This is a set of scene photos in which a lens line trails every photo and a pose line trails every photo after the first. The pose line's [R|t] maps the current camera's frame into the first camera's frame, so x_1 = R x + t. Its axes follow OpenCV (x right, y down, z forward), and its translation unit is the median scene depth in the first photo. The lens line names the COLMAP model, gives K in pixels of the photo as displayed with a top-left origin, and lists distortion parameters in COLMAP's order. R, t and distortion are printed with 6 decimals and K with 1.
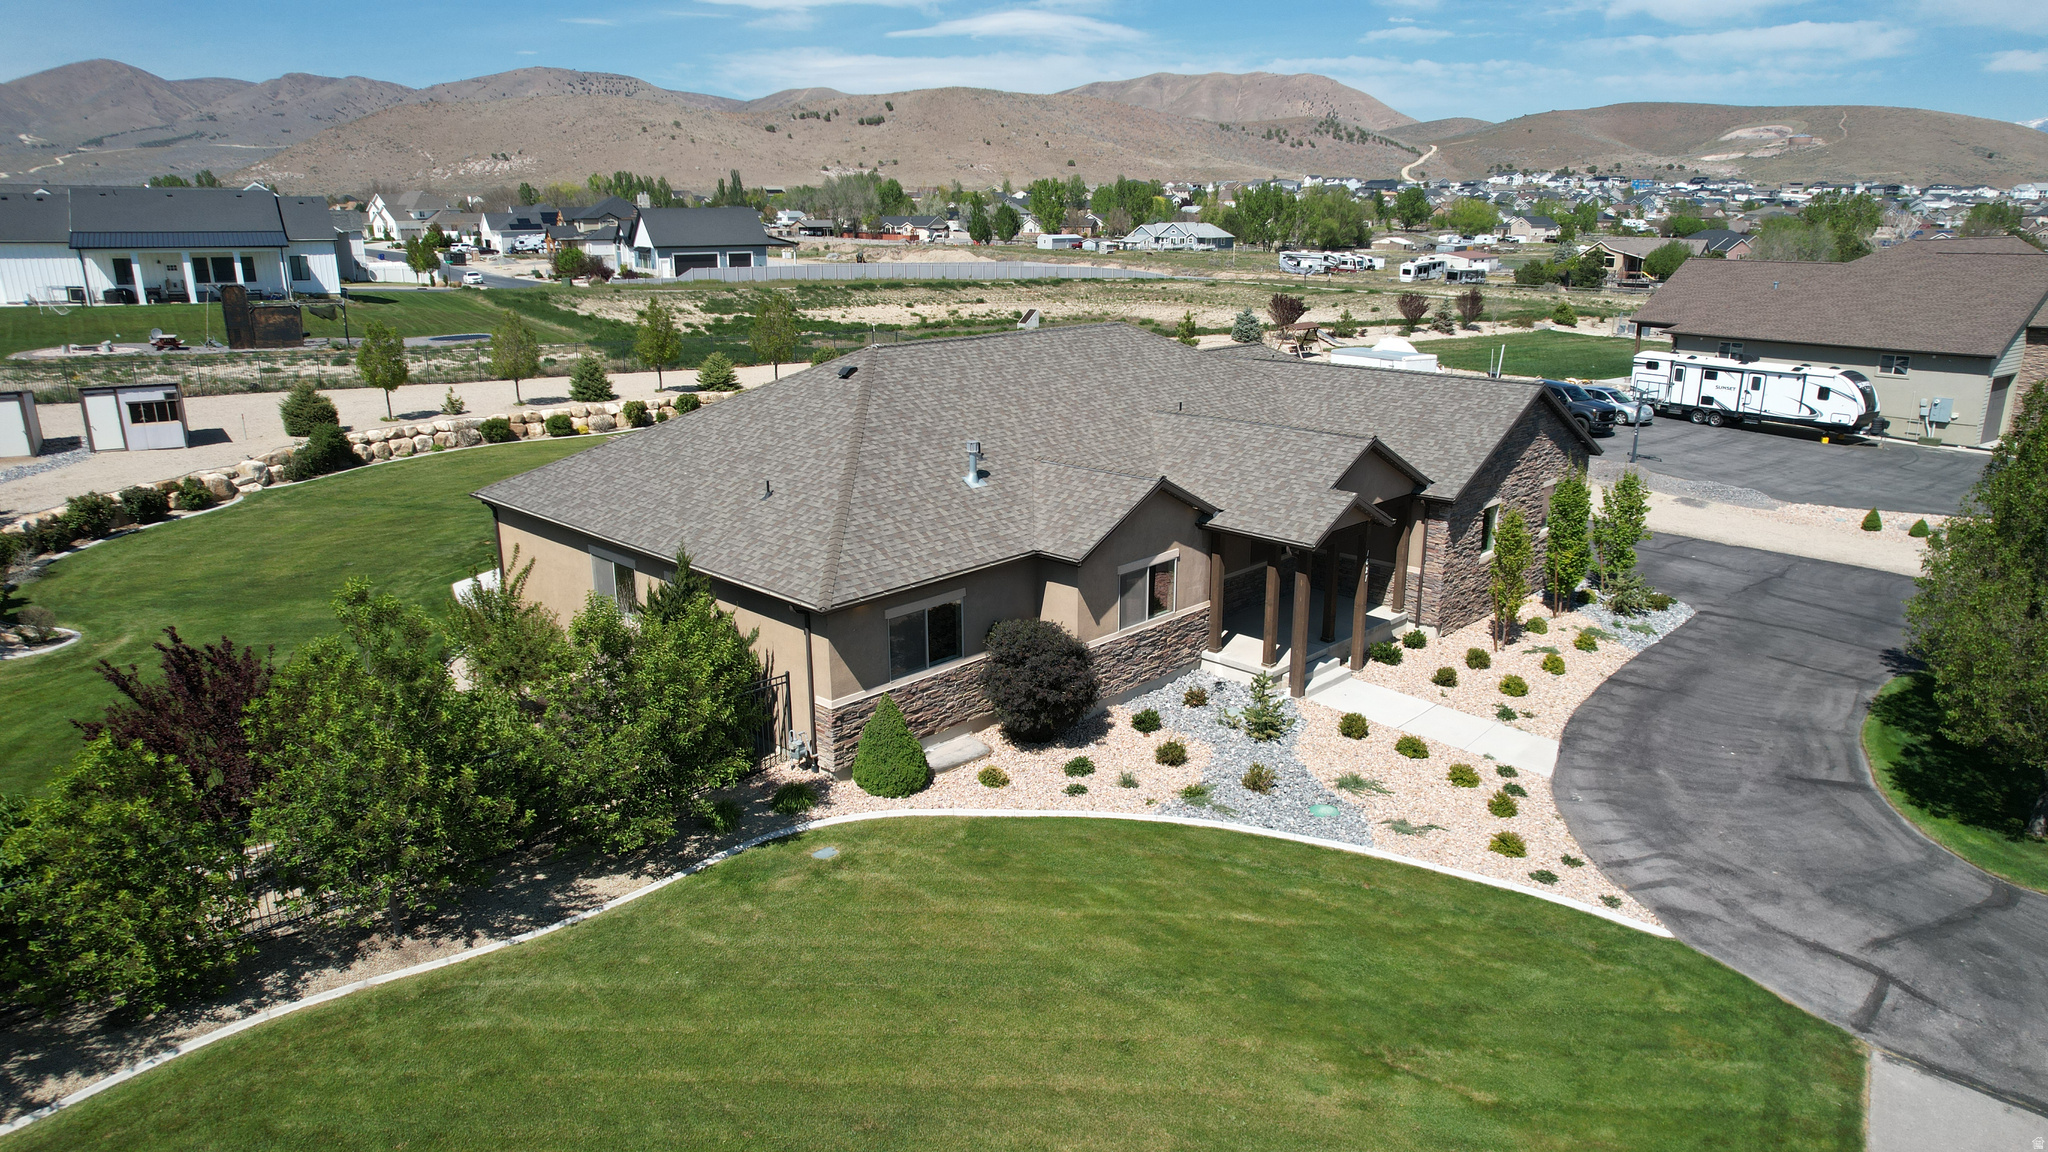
lens RADIAL K [[1305.2, 0, 1035.3], [0, 1305.2, 583.4], [0, 0, 1]] dist [-0.072213, 0.058848]
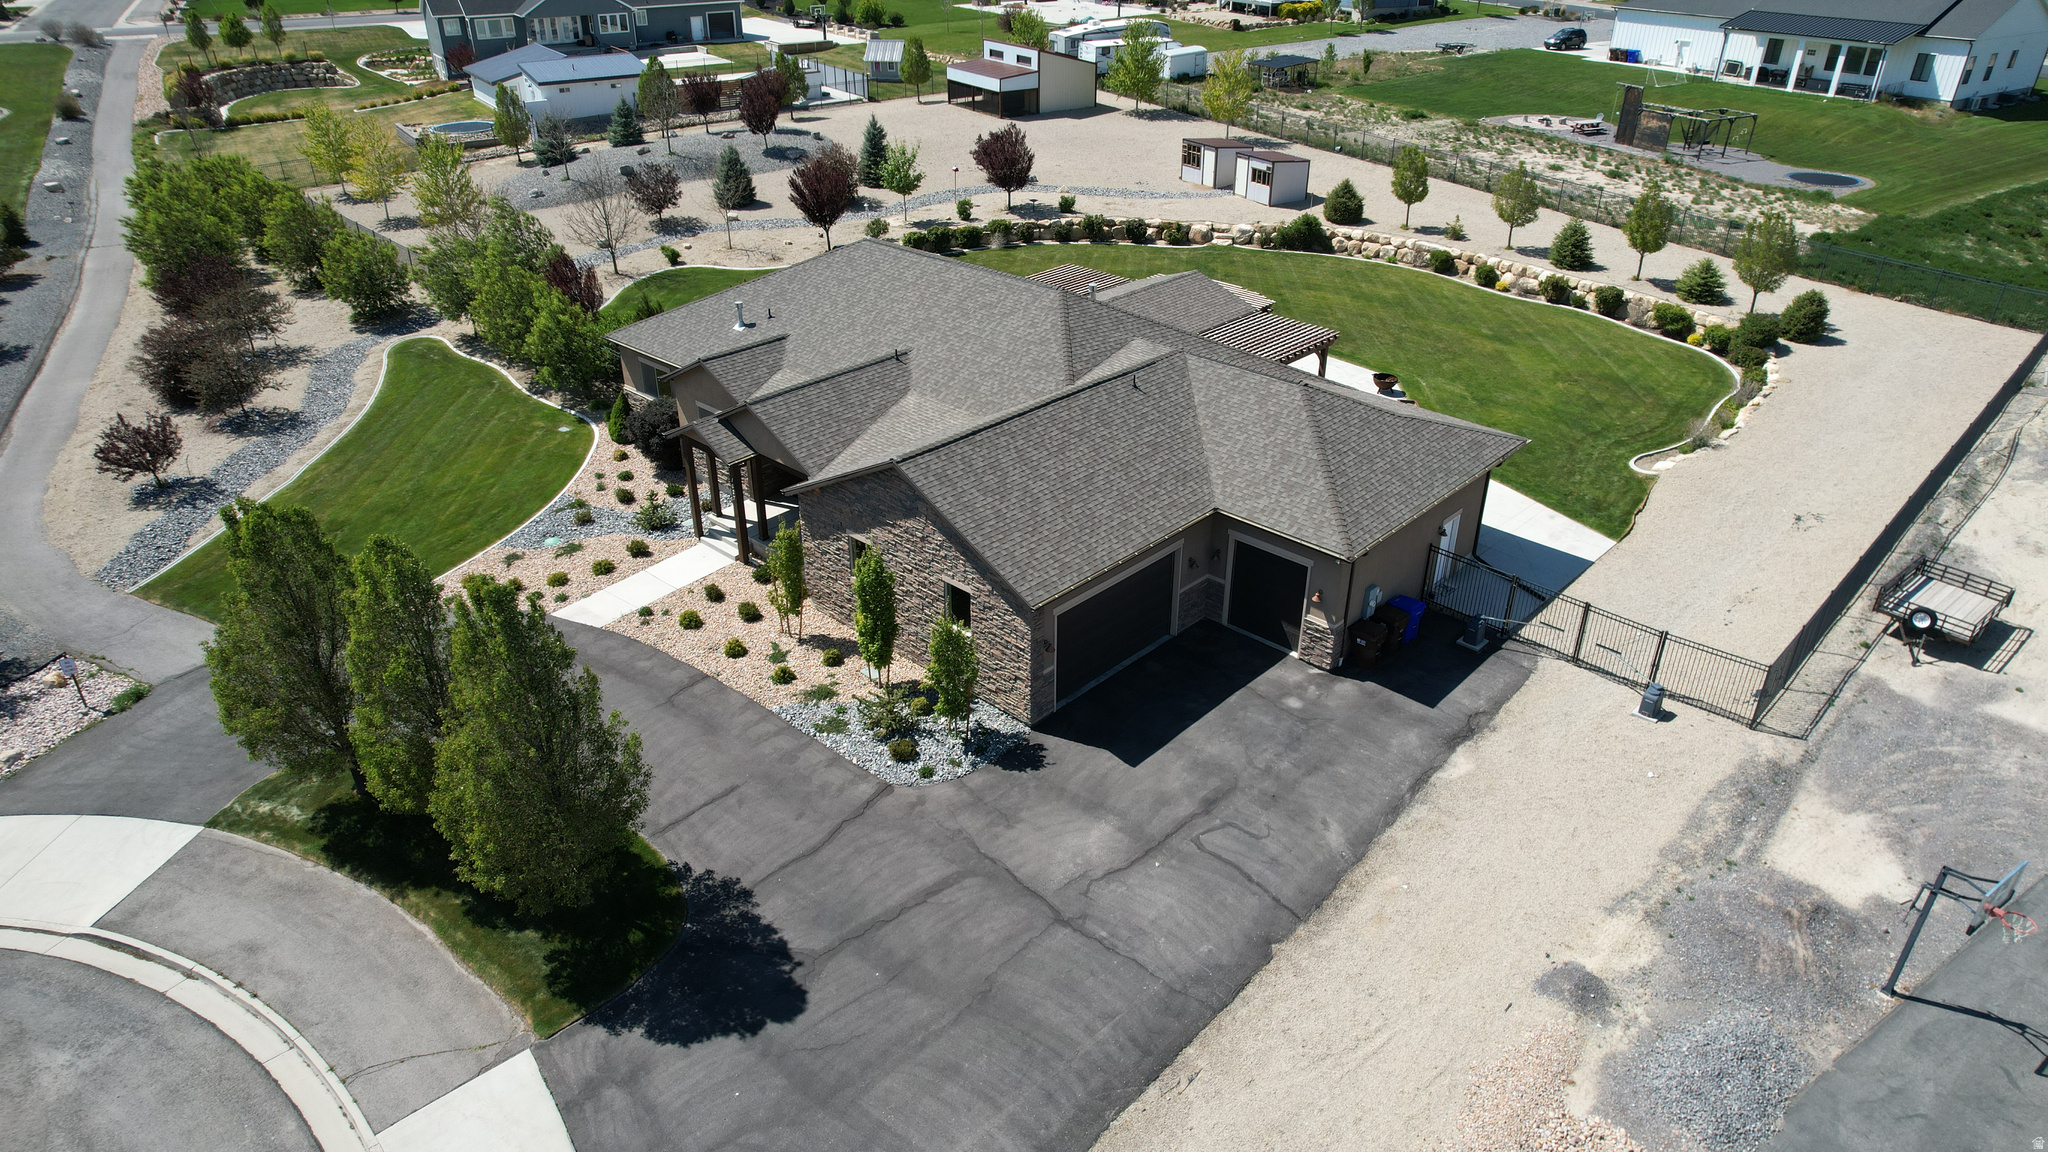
lens RADIAL K [[1305.2, 0, 1035.3], [0, 1305.2, 583.4], [0, 0, 1]] dist [-0.072213, 0.058848]
pose [[0.019047, 0.488070, -0.872597, 0.456035], [-0.279378, 0.840588, 0.464068, -0.197241], [0.959992, 0.234945, 0.152367, 0.348156]]
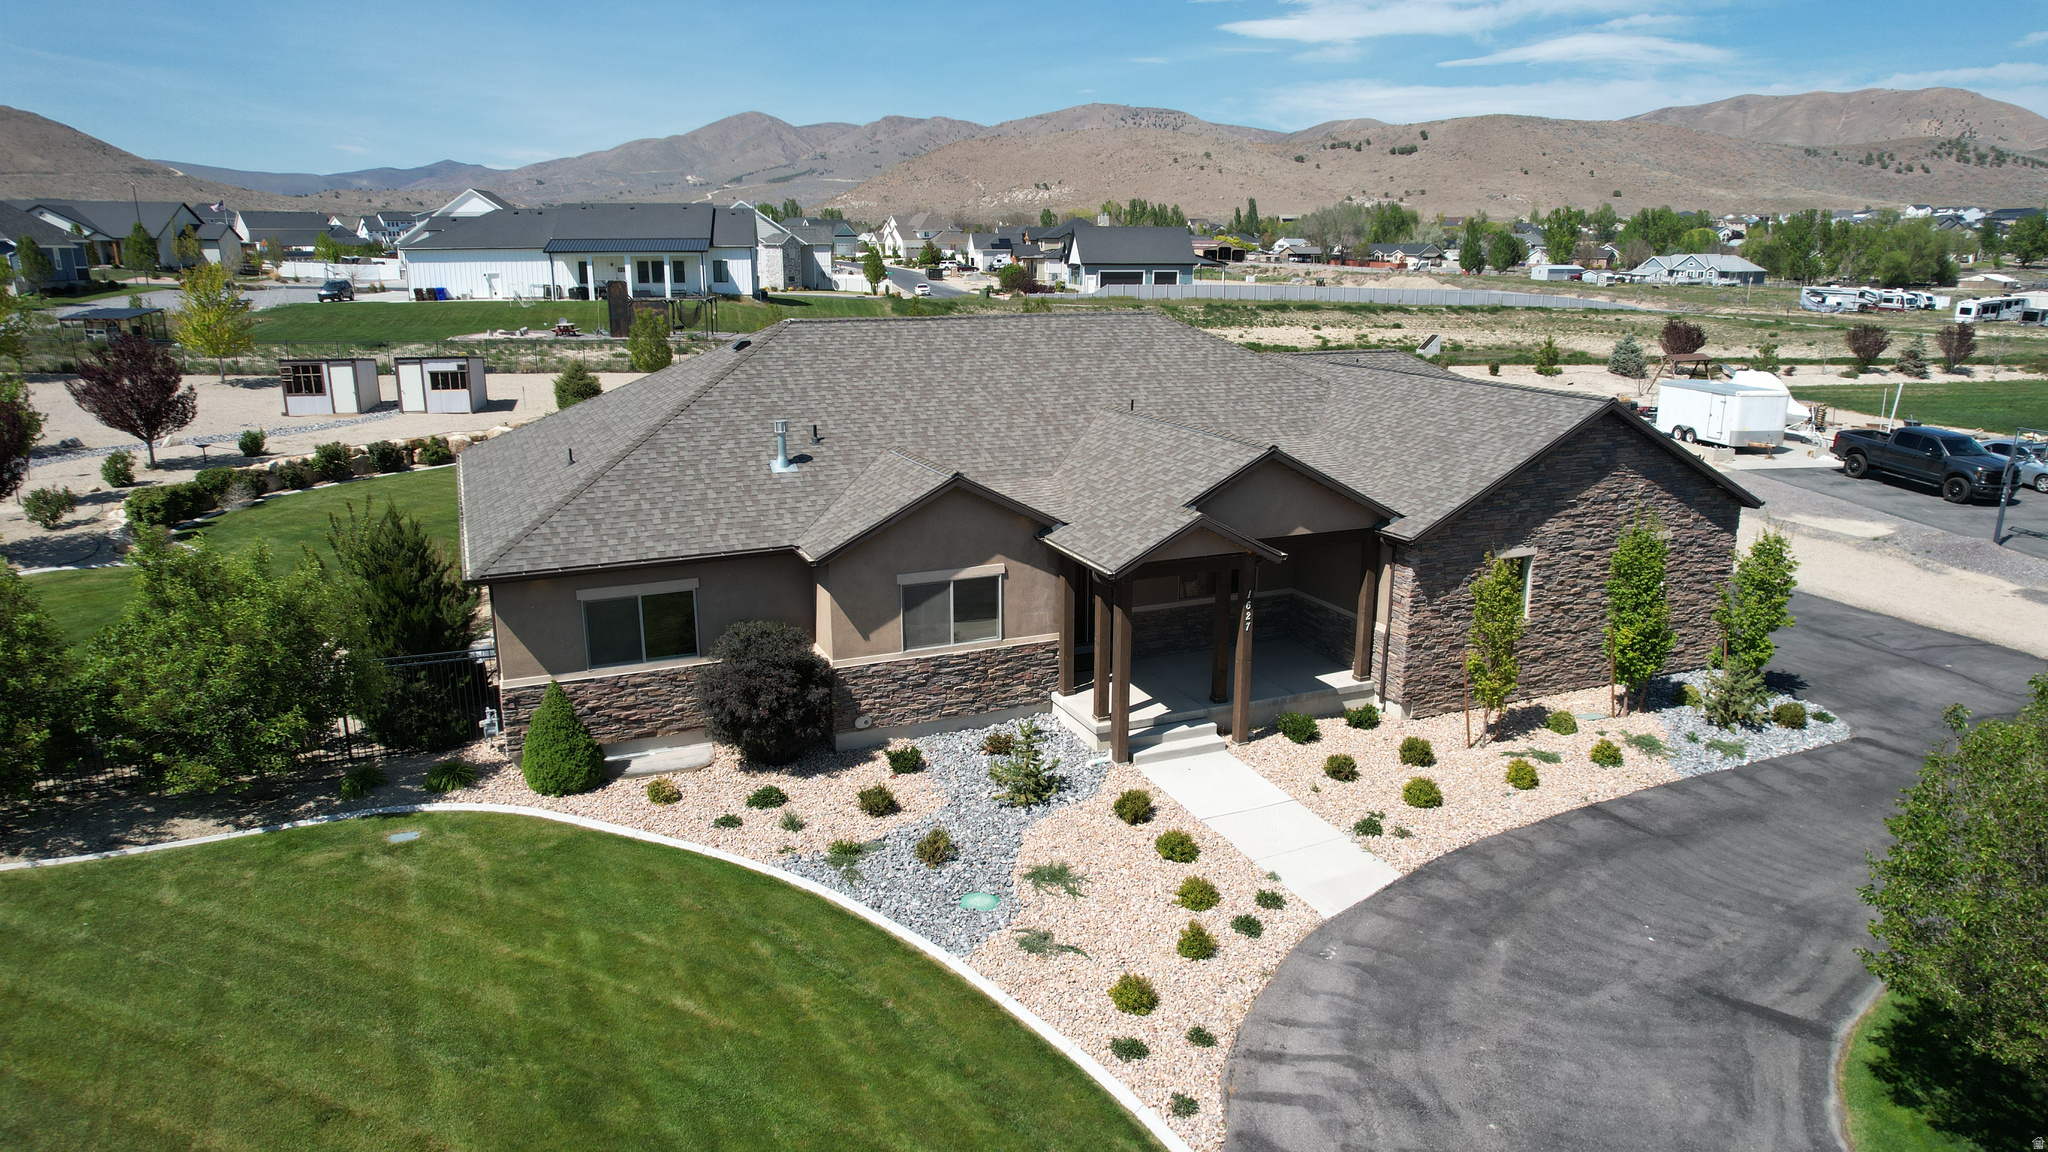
lens RADIAL K [[1305.2, 0, 1035.3], [0, 1305.2, 583.4], [0, 0, 1]] dist [-0.072213, 0.058848]
pose [[0.923895, 0.099801, -0.369403, 0.132435], [-0.108042, 0.994145, -0.001632, -0.004575], [0.367077, 0.041419, 0.929268, 0.069881]]
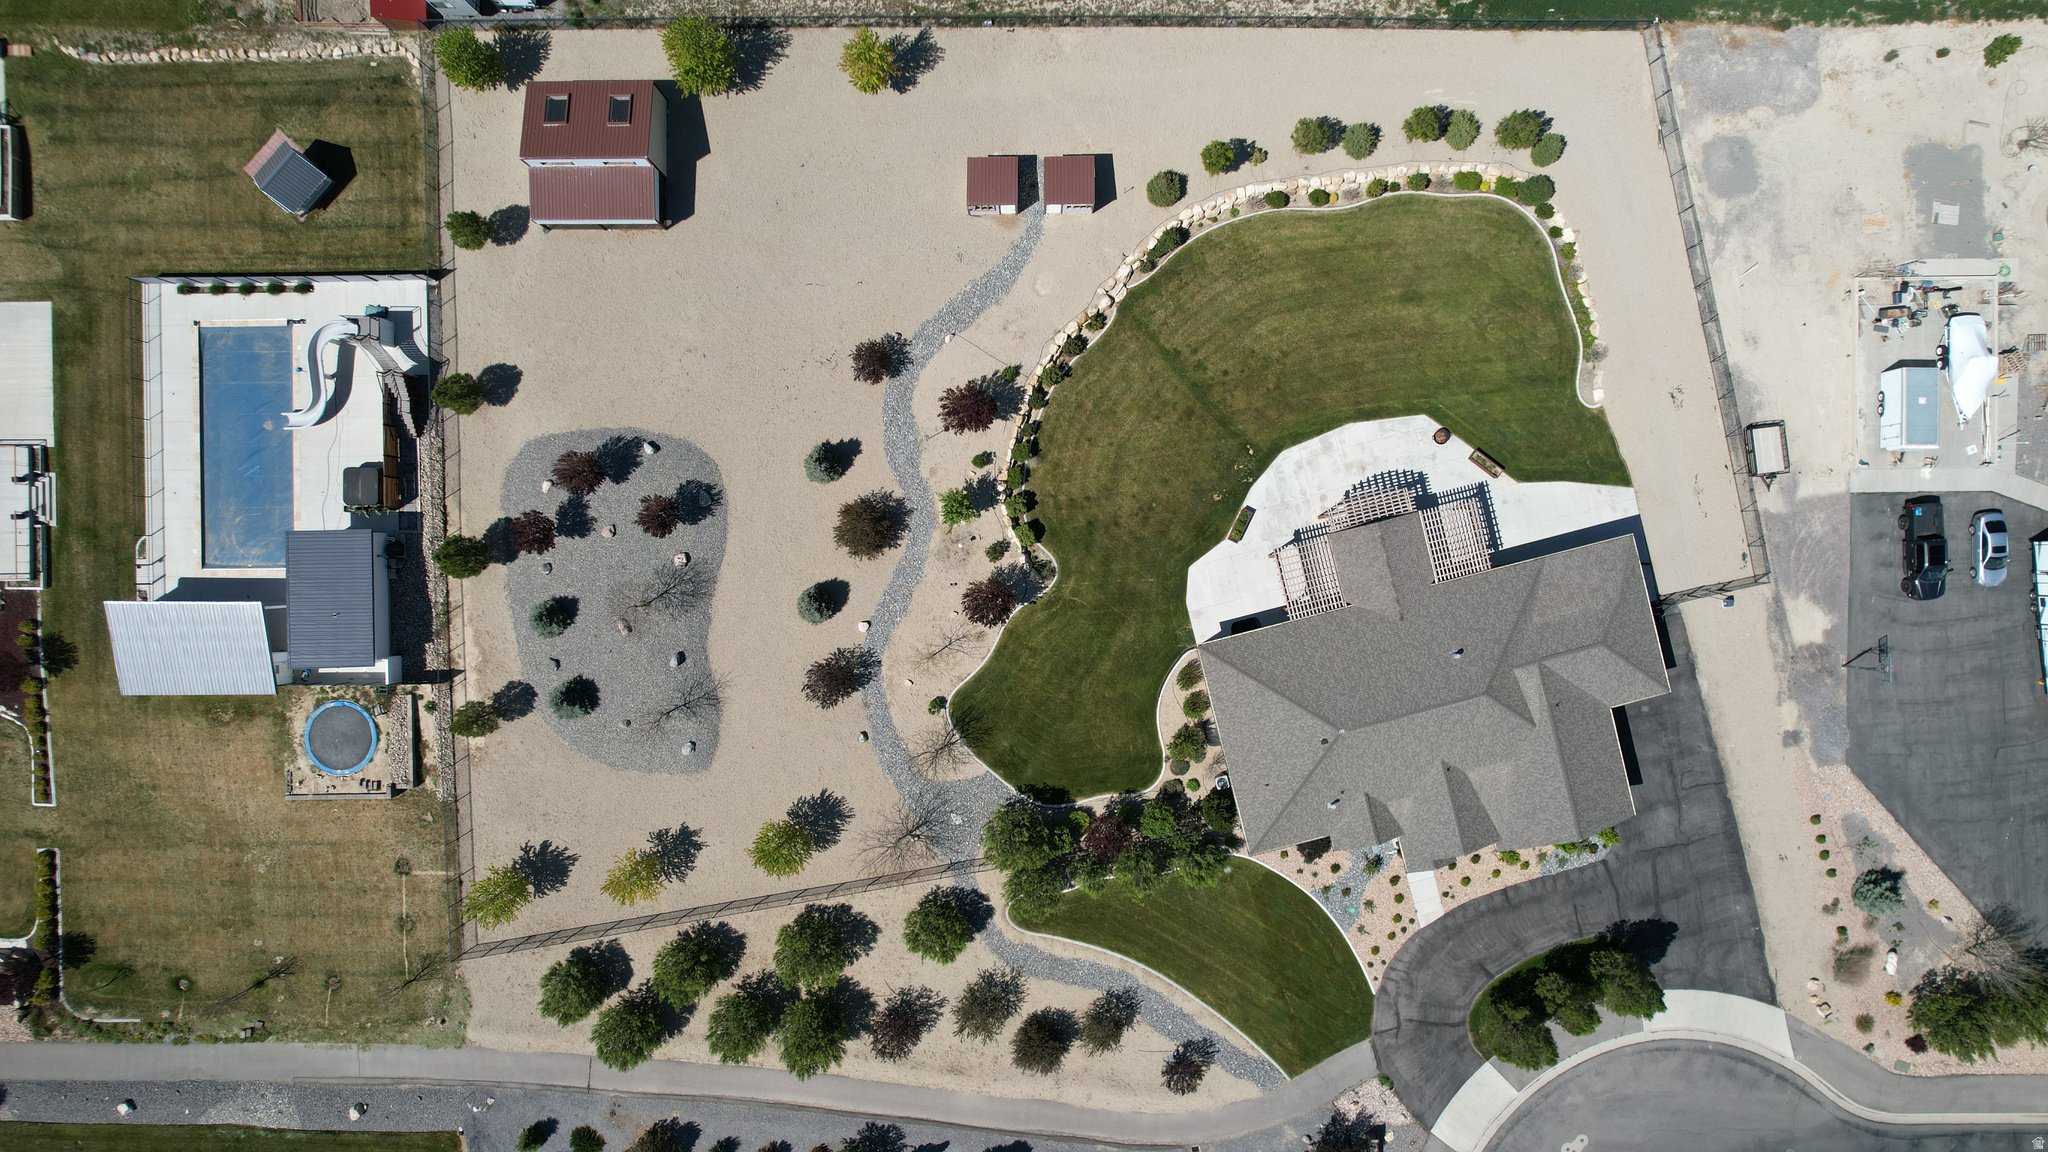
lens RADIAL K [[1305.2, 0, 1035.3], [0, 1305.2, 583.4], [0, 0, 1]] dist [-0.072213, 0.058848]
pose [[0.847589, 0.530614, 0.006512, -0.270766], [-0.145050, 0.219860, 0.964687, -0.881745], [0.510445, -0.818603, 0.263317, 0.081350]]
